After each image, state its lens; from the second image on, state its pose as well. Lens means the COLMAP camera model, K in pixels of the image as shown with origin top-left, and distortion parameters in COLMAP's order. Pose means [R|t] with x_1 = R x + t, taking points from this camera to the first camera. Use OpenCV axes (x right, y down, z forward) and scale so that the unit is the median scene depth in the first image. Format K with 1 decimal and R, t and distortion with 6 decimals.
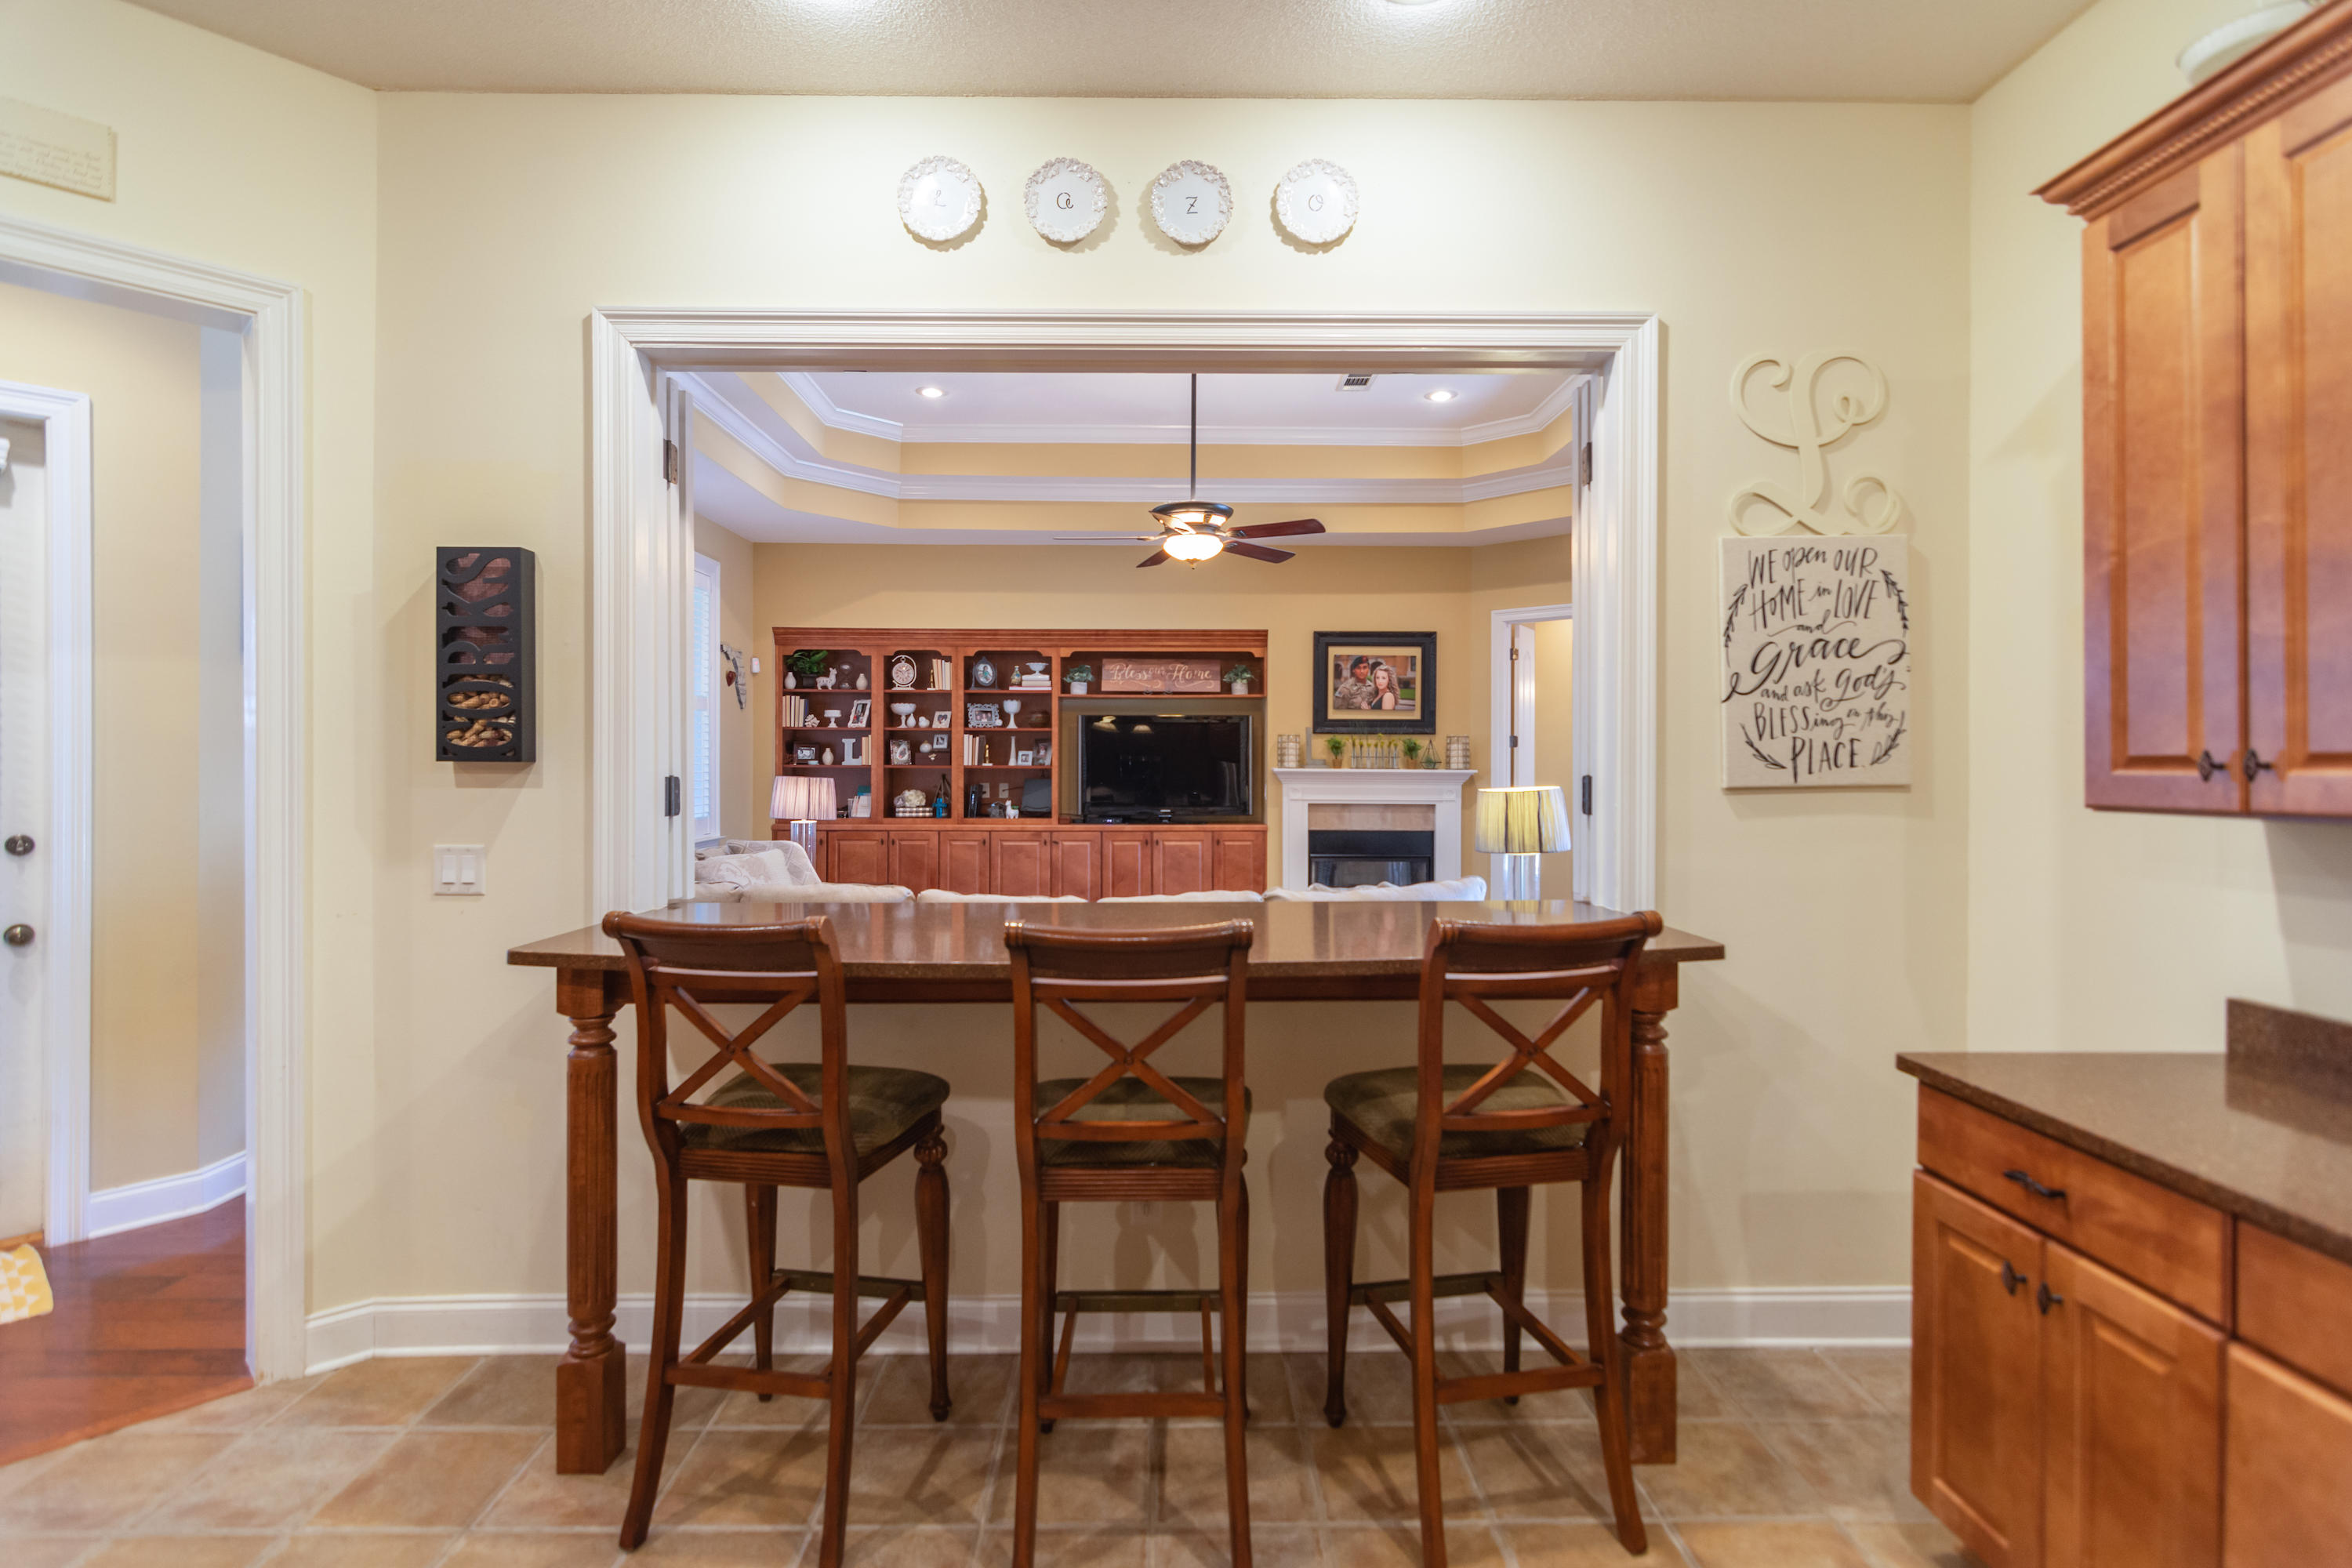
lens RADIAL K [[1133.6, 0, 1152.5], [0, 1133.6, 757.1], [0, 0, 1]] dist [-0.002998, 0.001482]
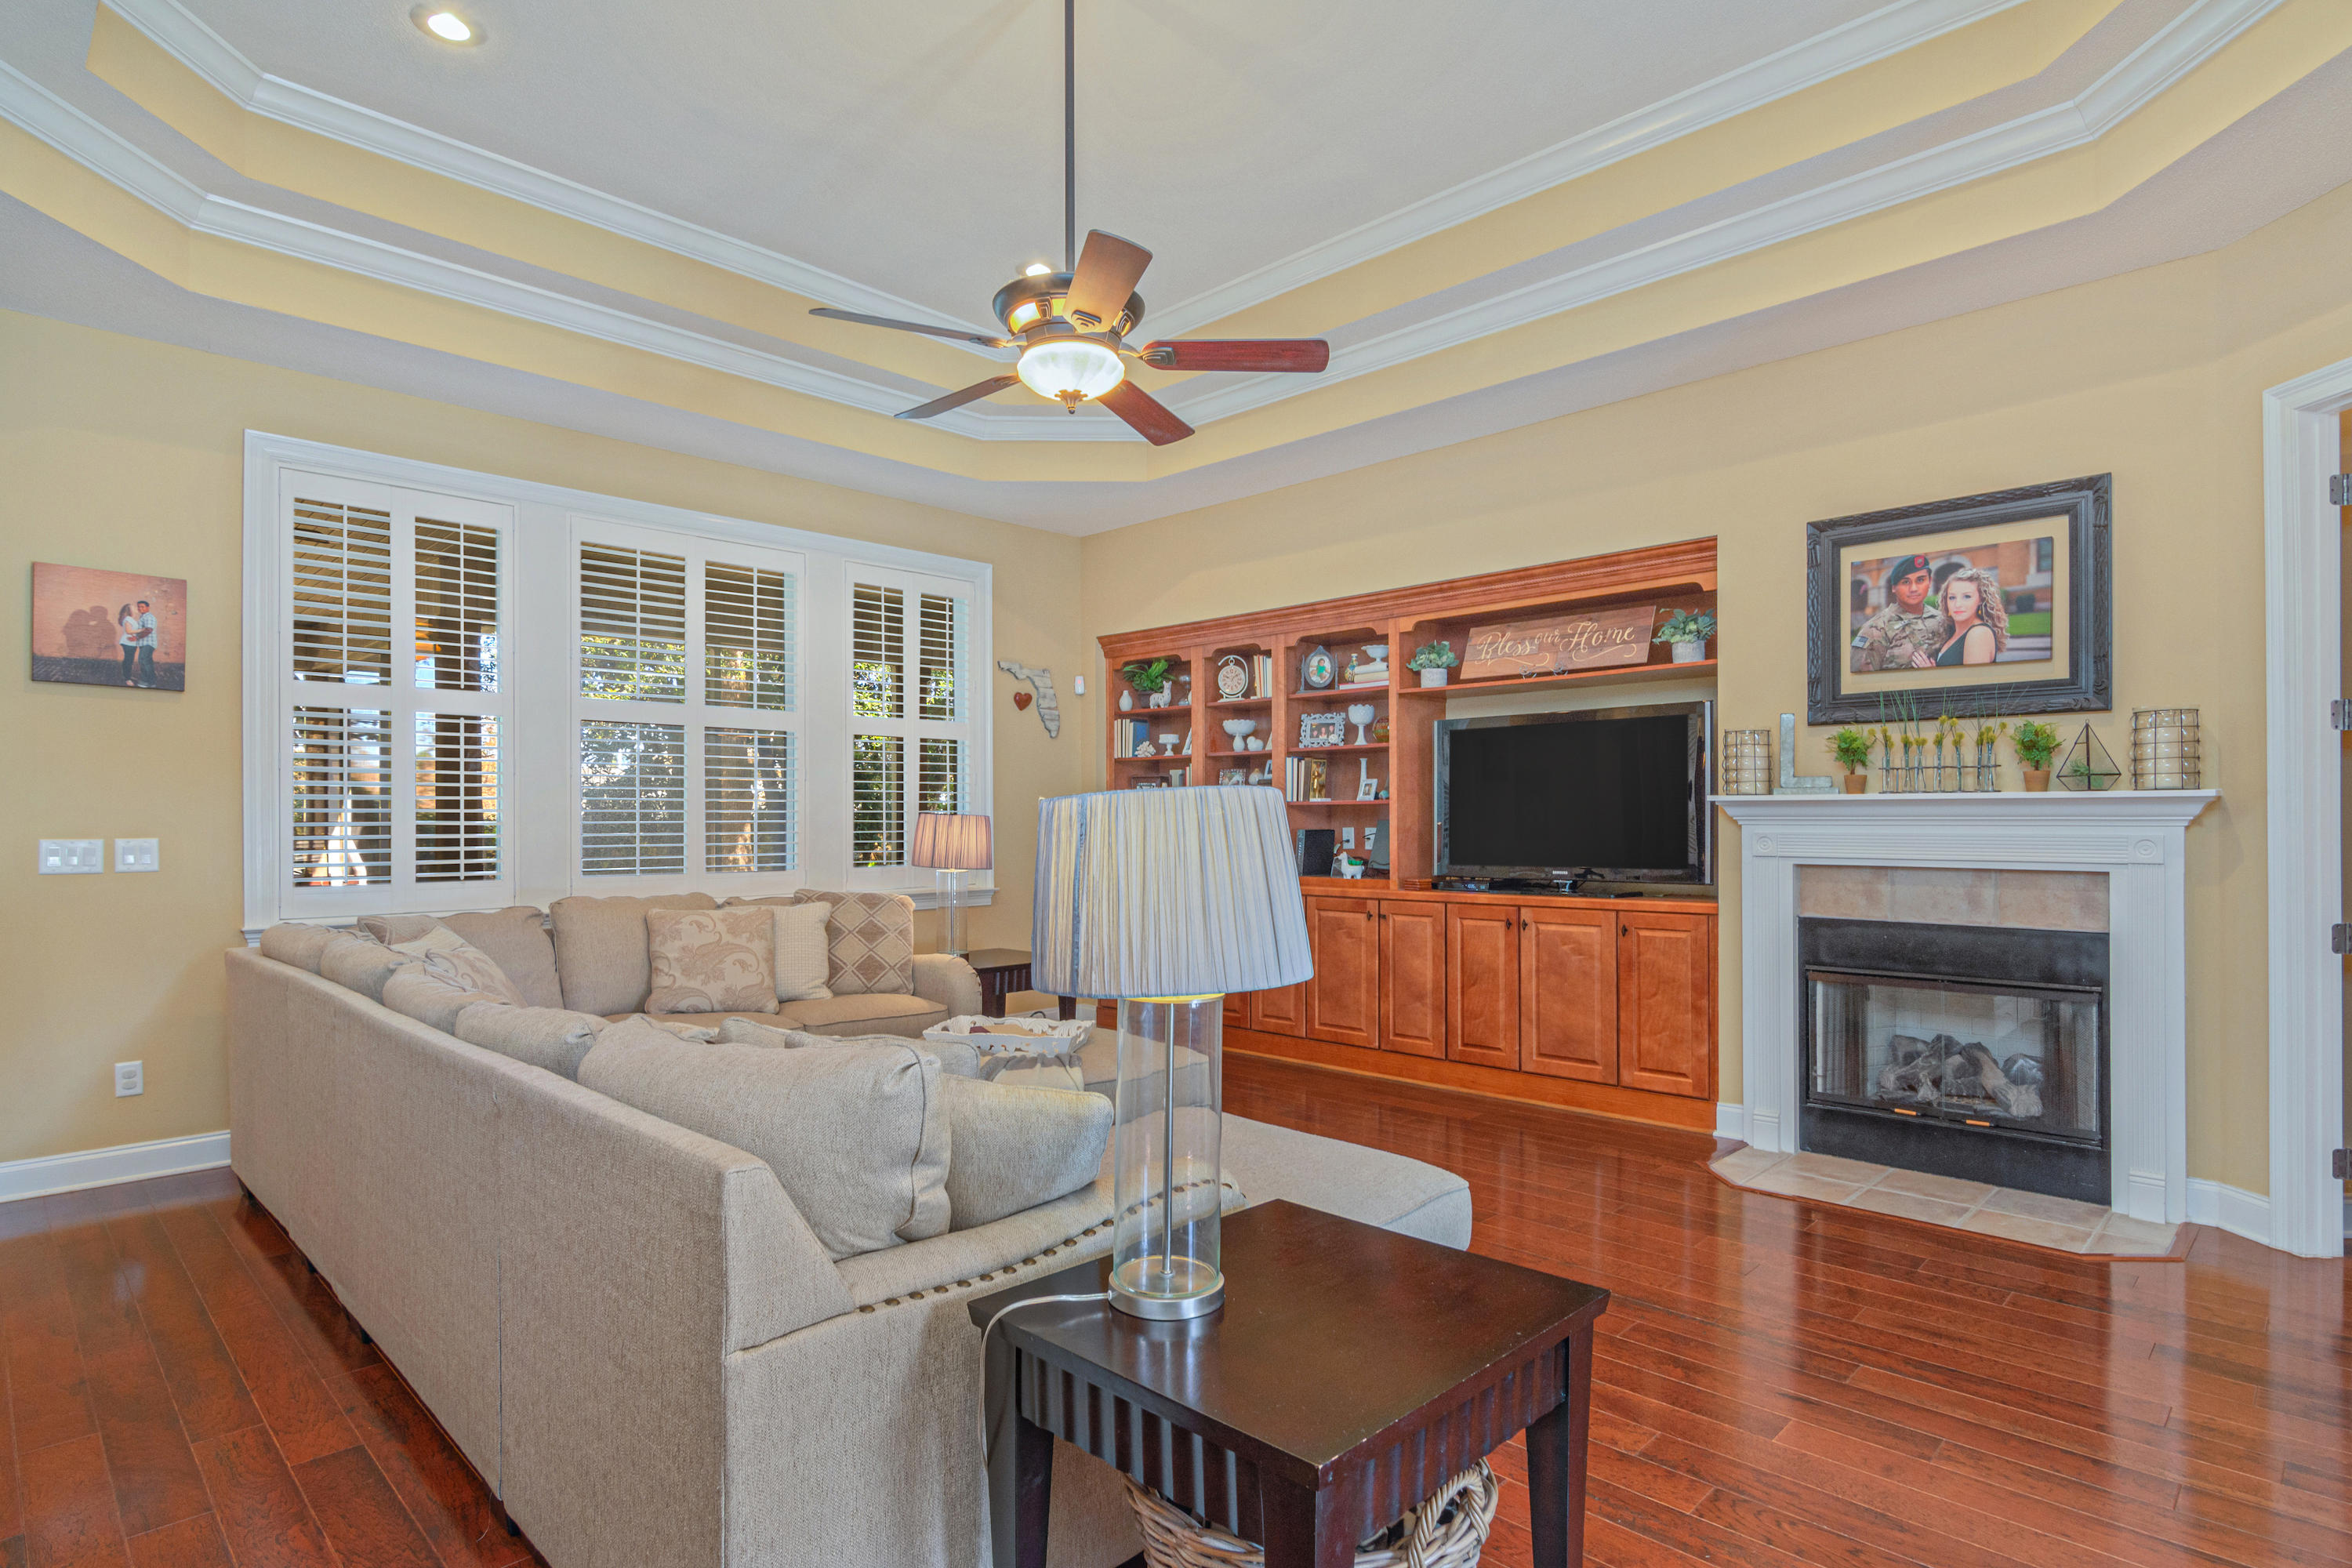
lens RADIAL K [[1210.1, 0, 1172.0], [0, 1210.1, 819.1], [0, 0, 1]] dist [-0.003523, -0.001096]
pose [[0.708897, -0.006878, -0.705279, 0.320393], [0.008057, 0.999966, -0.001654, 0.019413], [0.705266, -0.004510, 0.708928, 0.420639]]
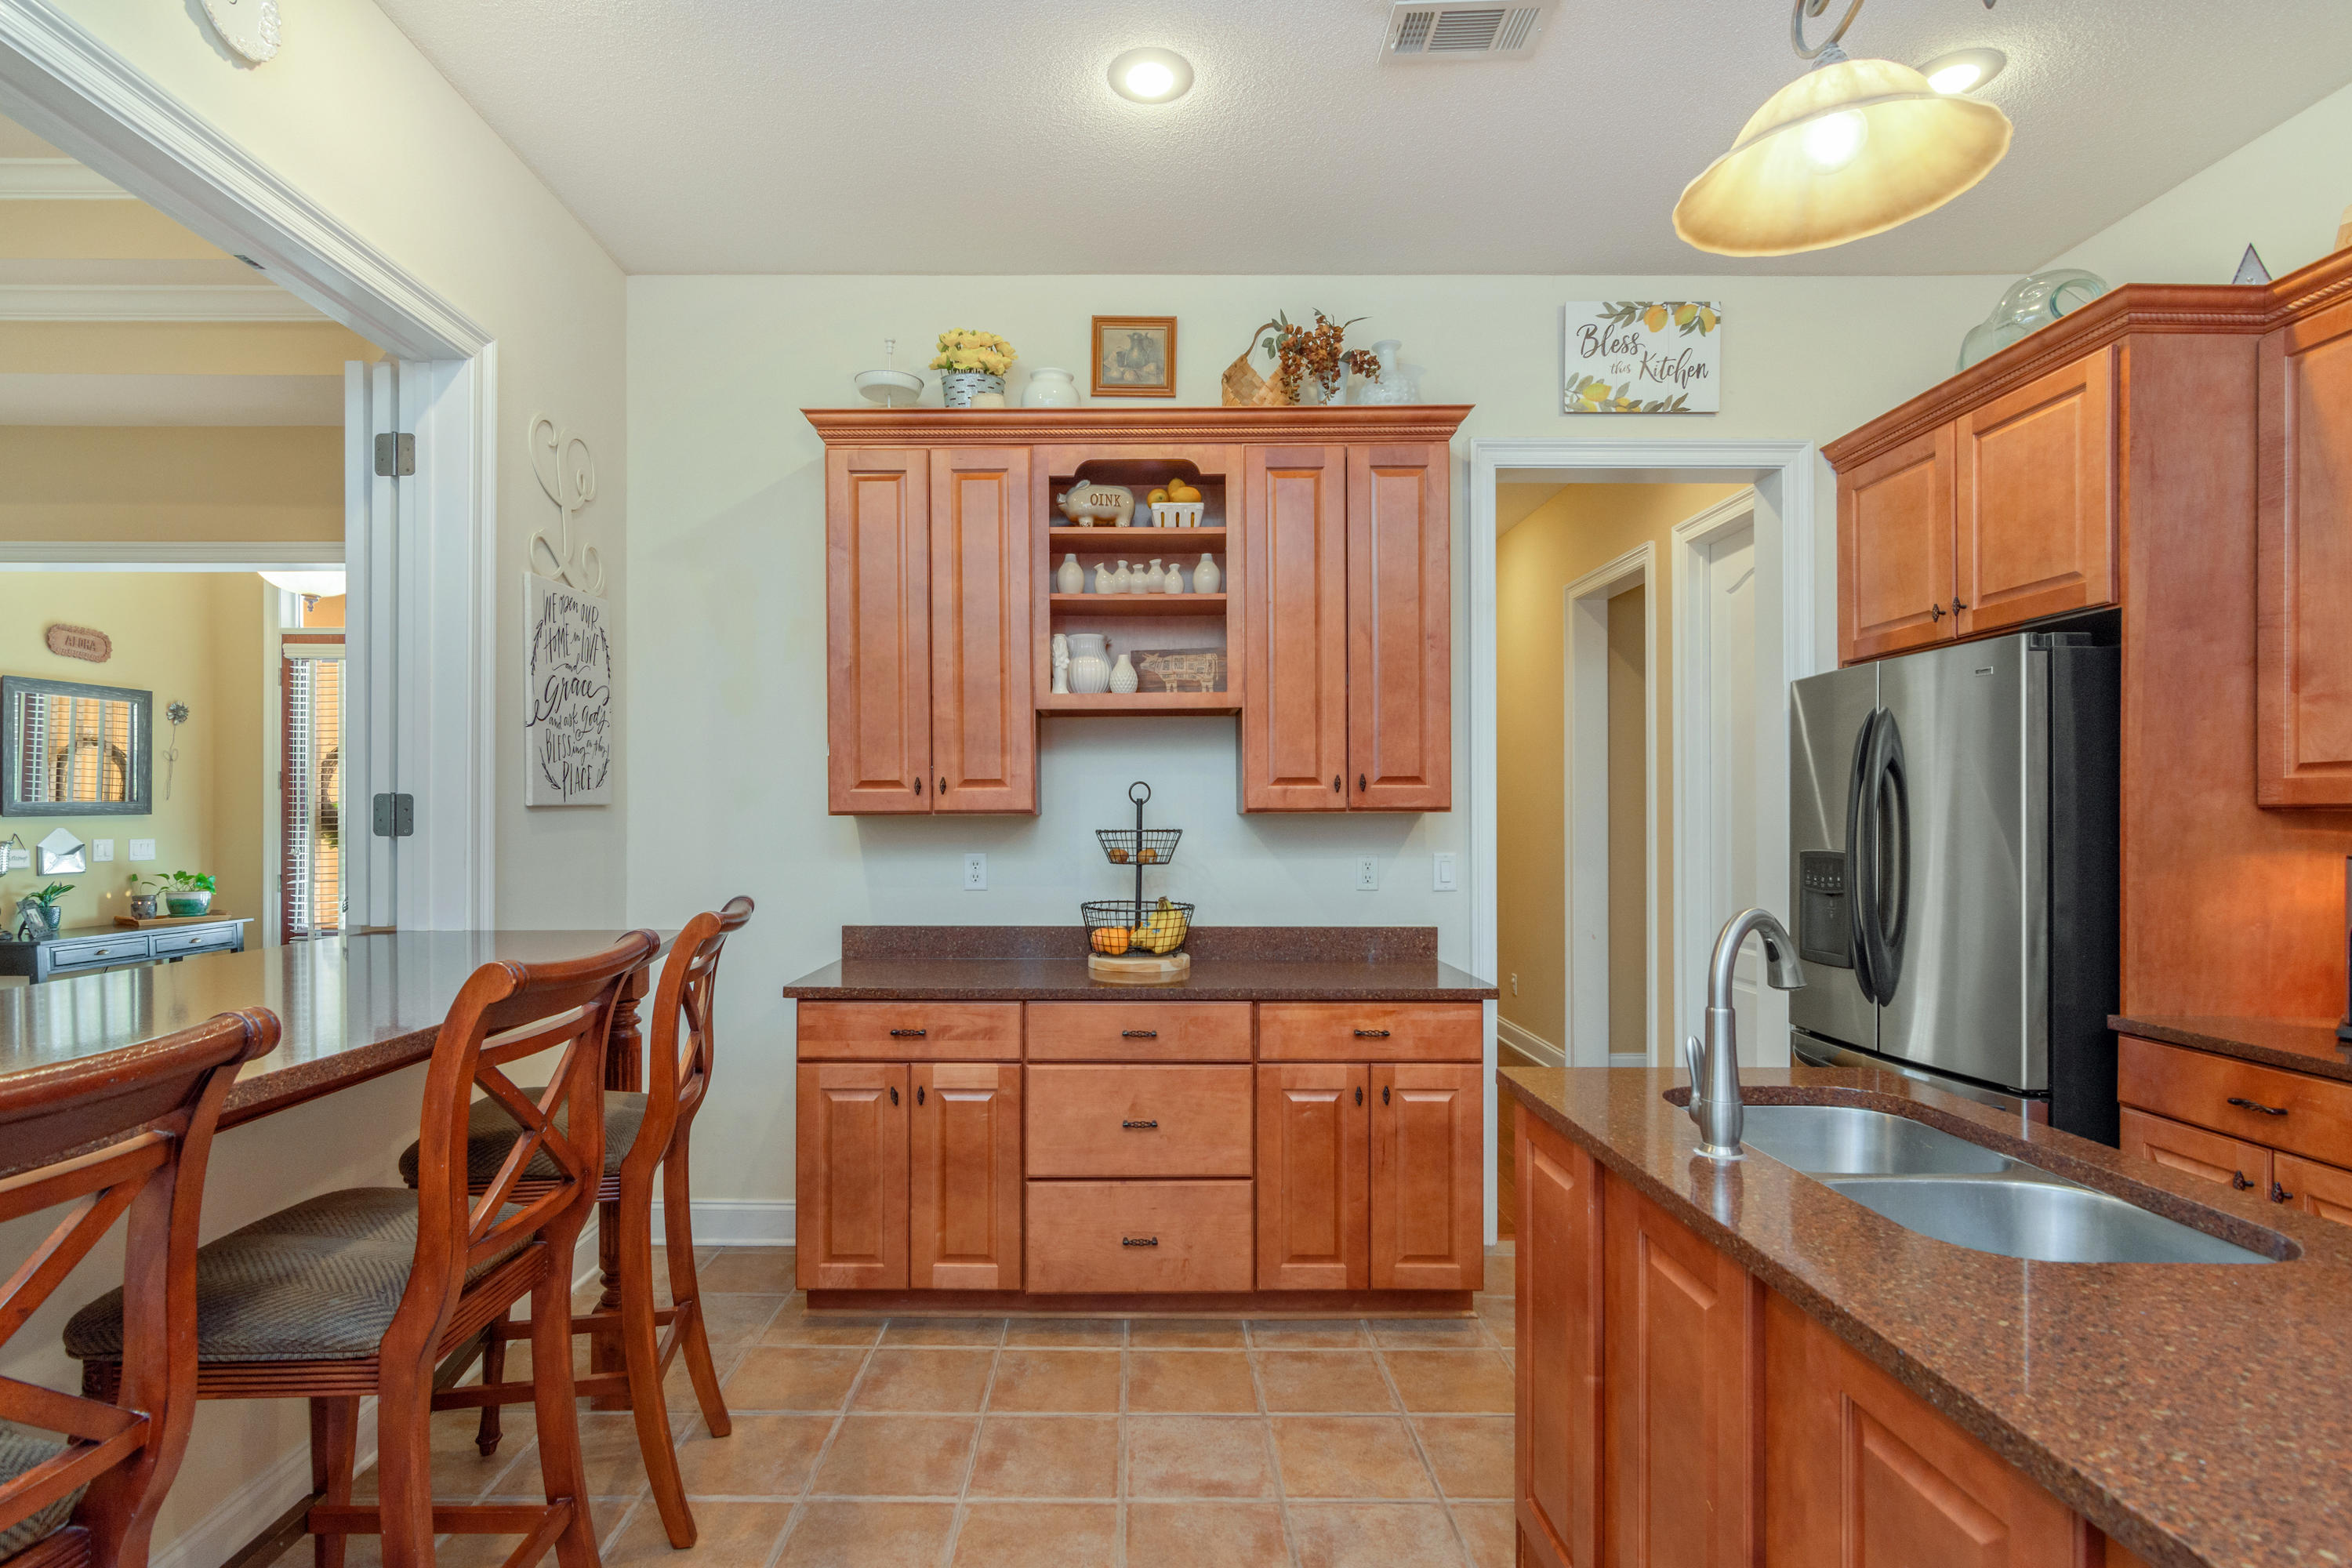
lens RADIAL K [[1133.6, 0, 1173.5], [0, 1133.6, 814.2], [0, 0, 1]] dist [-0.002998, 0.001482]
pose [[-0.013414, 0.002401, 0.999907, -0.183582], [-0.004034, 0.999989, -0.002456, 0.011316], [-0.999902, -0.004067, -0.013404, 0.126528]]
